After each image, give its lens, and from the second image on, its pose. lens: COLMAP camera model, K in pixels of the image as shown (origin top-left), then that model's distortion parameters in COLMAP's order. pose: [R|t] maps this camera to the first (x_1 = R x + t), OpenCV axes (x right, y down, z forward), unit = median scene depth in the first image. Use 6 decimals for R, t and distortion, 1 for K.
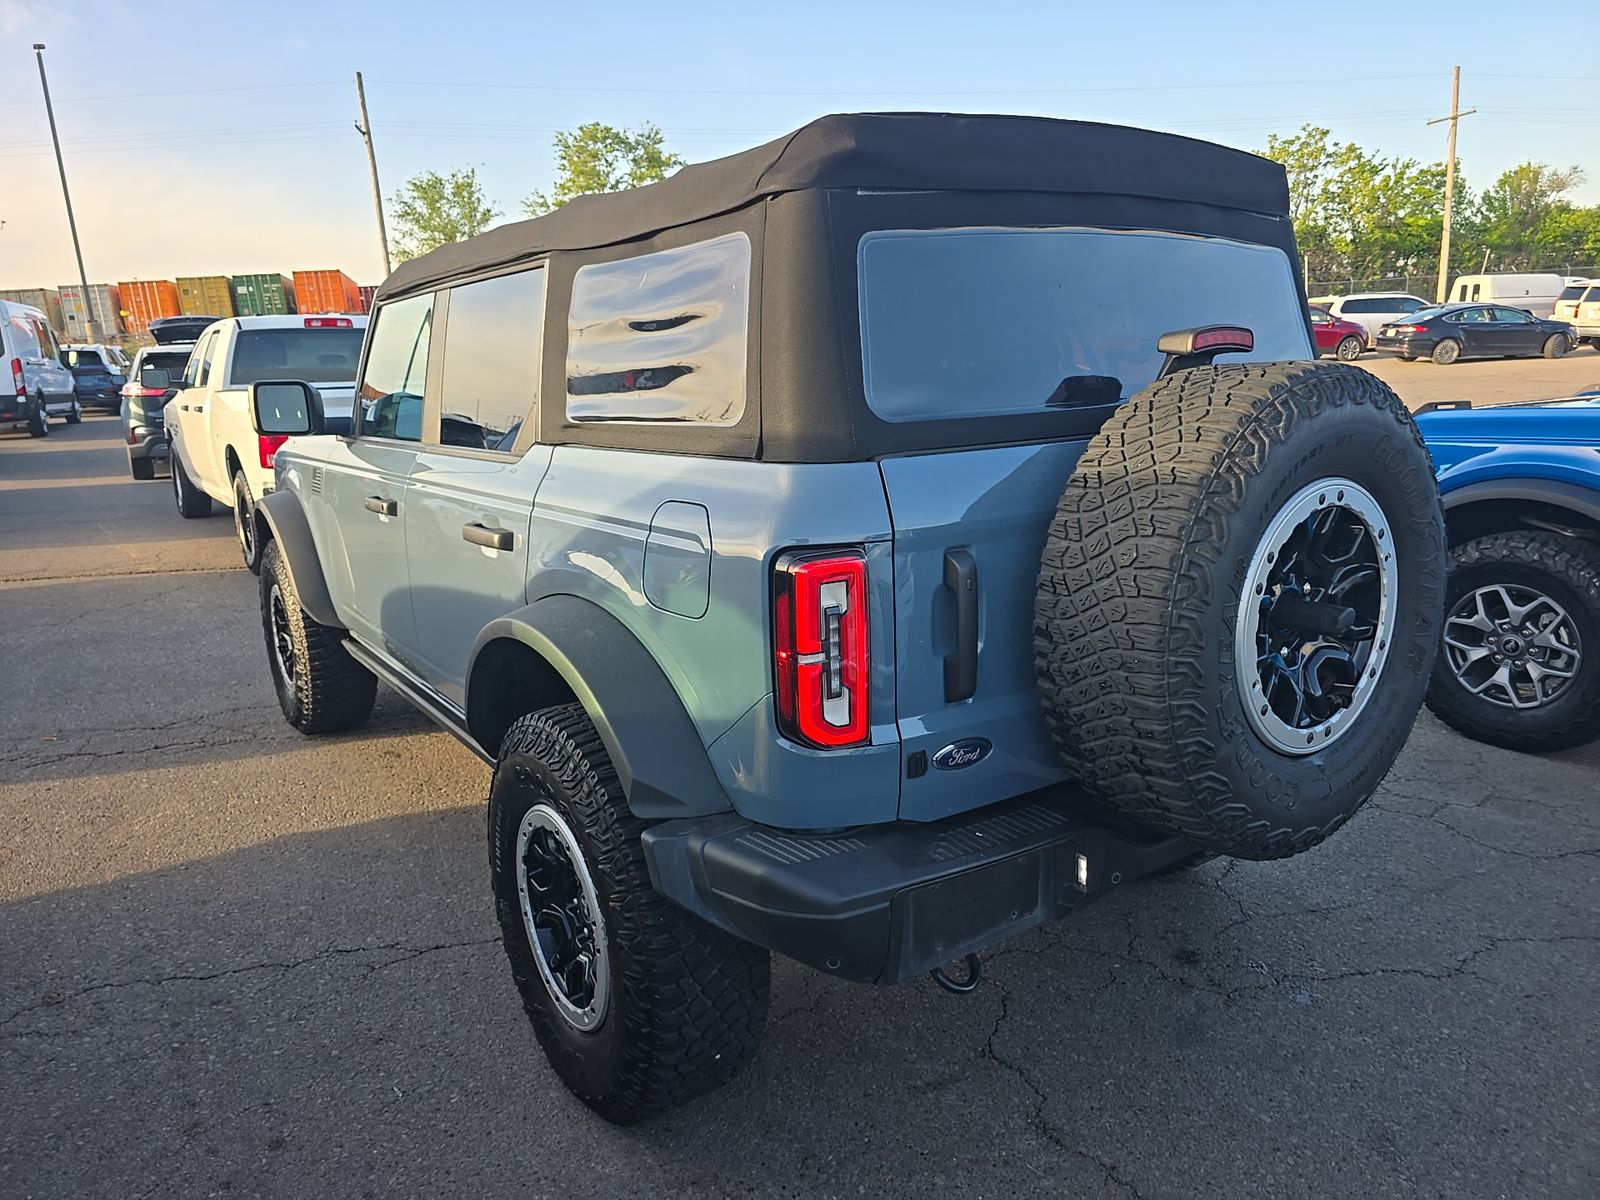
lens RADIAL K [[1065.9, 0, 804.9], [0, 1065.9, 595.7], [0, 0, 1]] dist [0.083627, -0.084810]
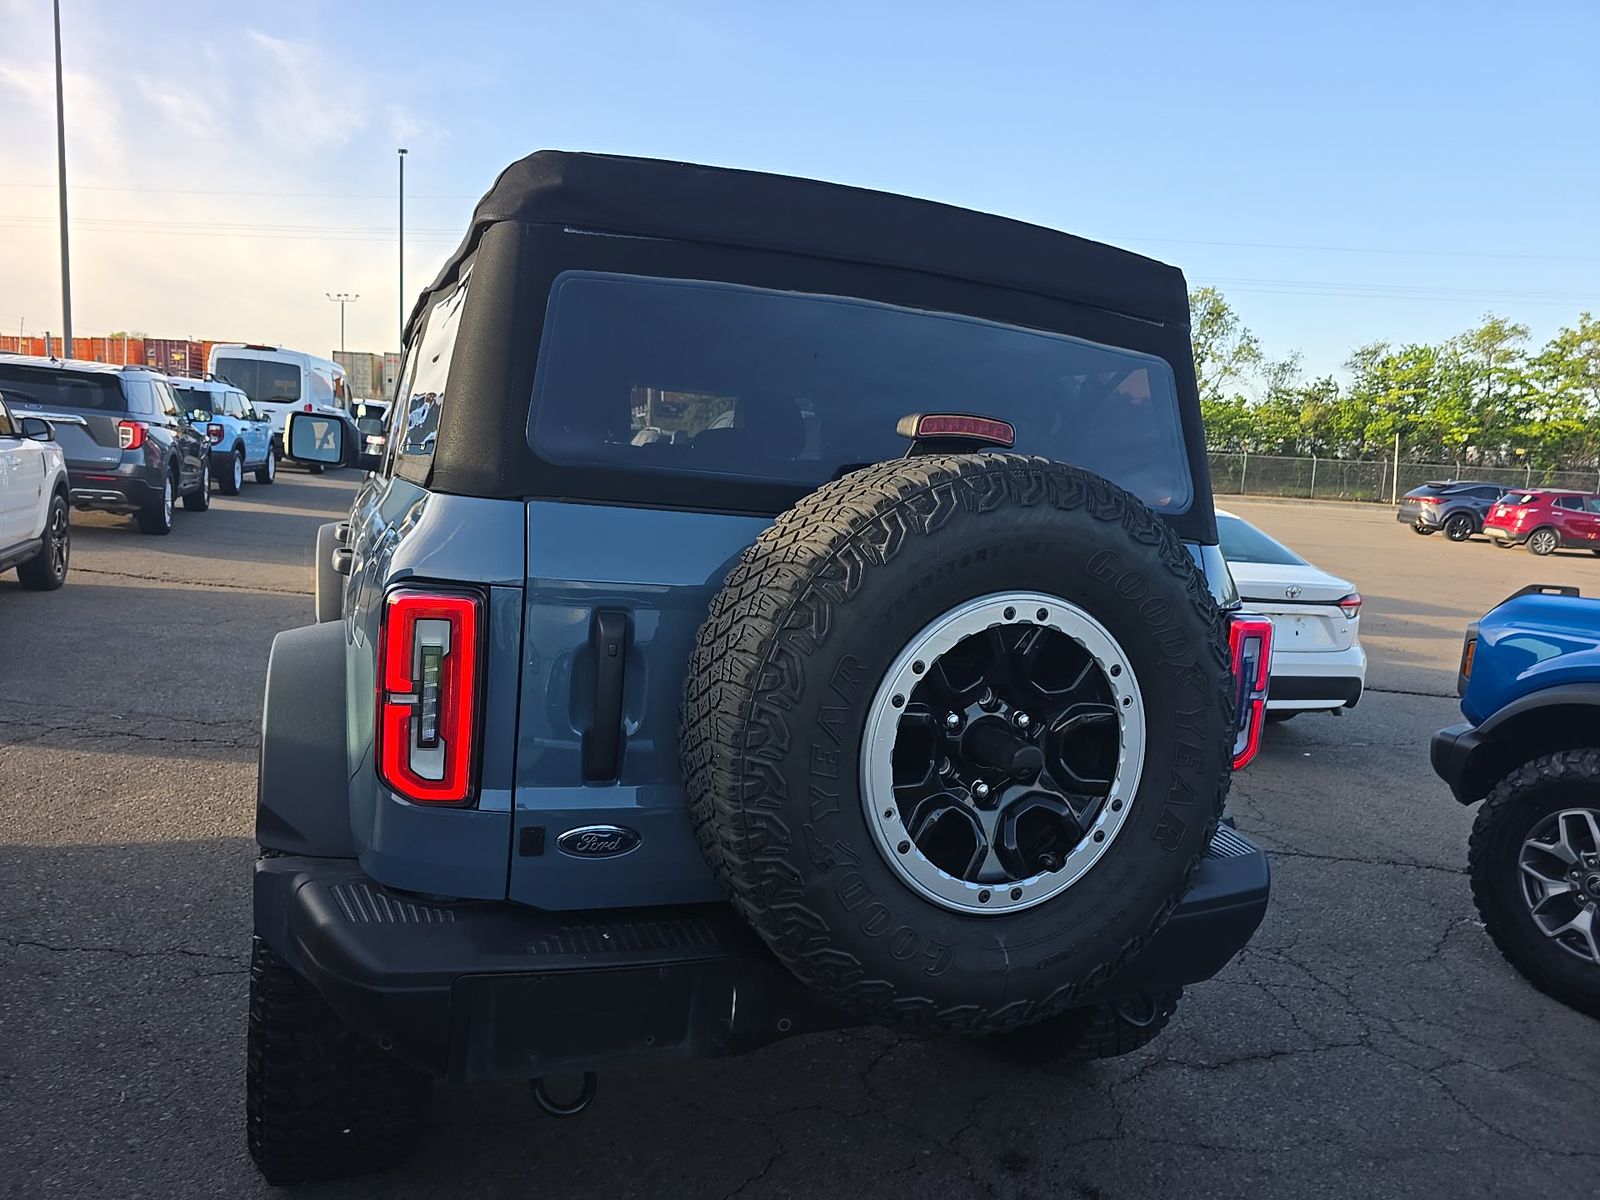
lens RADIAL K [[1065.9, 0, 804.9], [0, 1065.9, 595.7], [0, 0, 1]] dist [0.083627, -0.084810]
pose [[0.968494, 0.137924, -0.207353, 0.463609], [-0.159342, 0.983082, -0.090332, 0.000076], [0.191386, 0.120526, 0.974087, 0.129636]]
